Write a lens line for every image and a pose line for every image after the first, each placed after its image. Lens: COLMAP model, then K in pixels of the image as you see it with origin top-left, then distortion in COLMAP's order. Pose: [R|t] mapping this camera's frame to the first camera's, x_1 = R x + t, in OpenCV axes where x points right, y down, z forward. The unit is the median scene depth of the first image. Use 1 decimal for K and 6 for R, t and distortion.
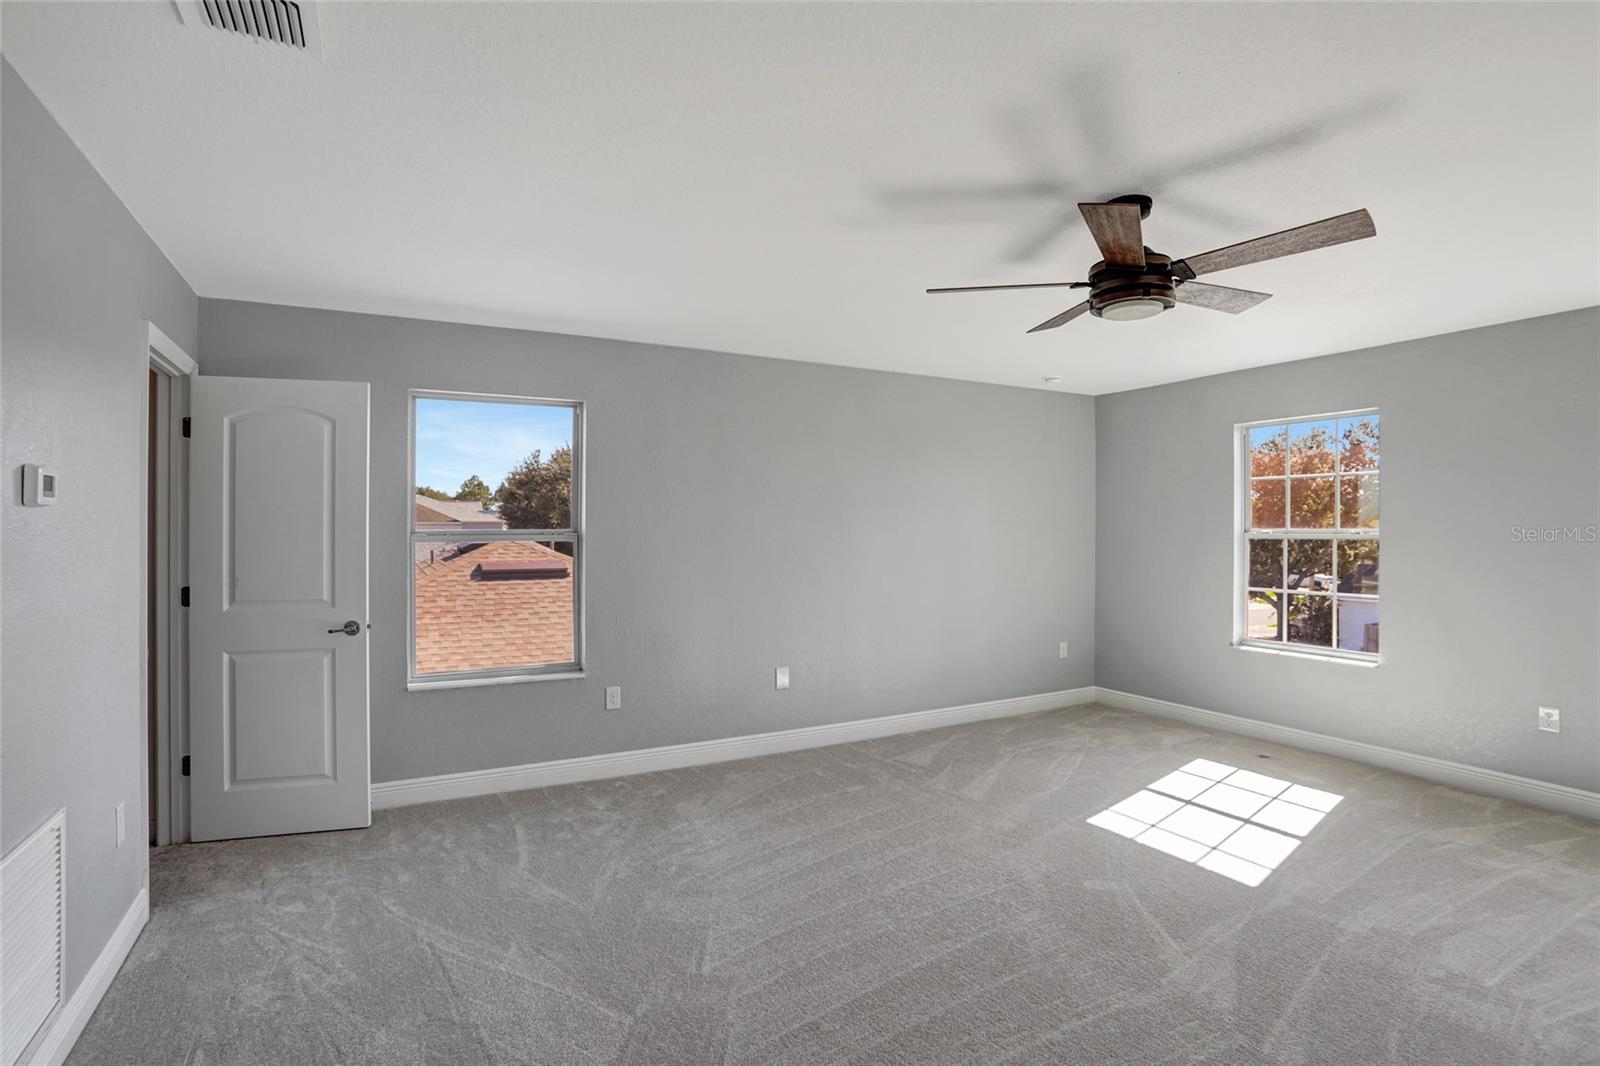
lens RADIAL K [[783.2, 0, 798.4], [0, 783.2, 536.6], [0, 0, 1]] dist [-0.088537, 0.040938]
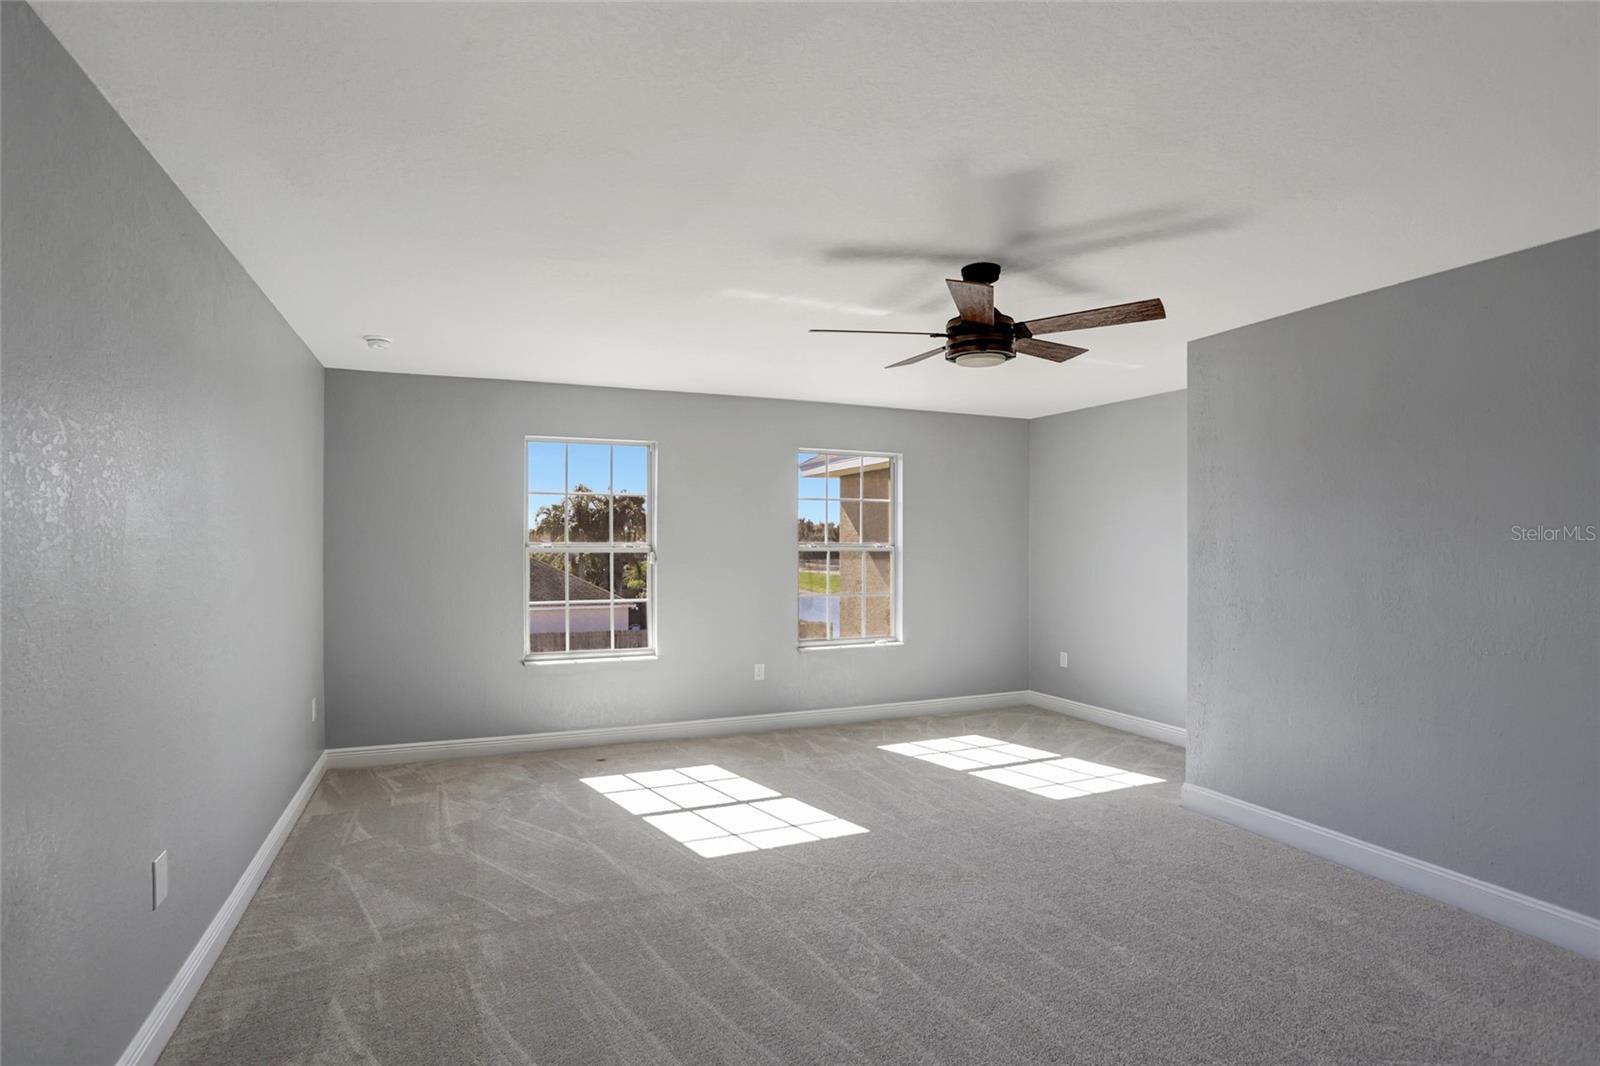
lens RADIAL K [[783.2, 0, 798.4], [0, 783.2, 536.6], [0, 0, 1]] dist [-0.088537, 0.040938]
pose [[0.104305, 0.007834, 0.994515, -0.524249], [0.010610, 0.999903, -0.008989, -0.008220], [-0.994489, 0.011490, 0.104212, 0.754750]]
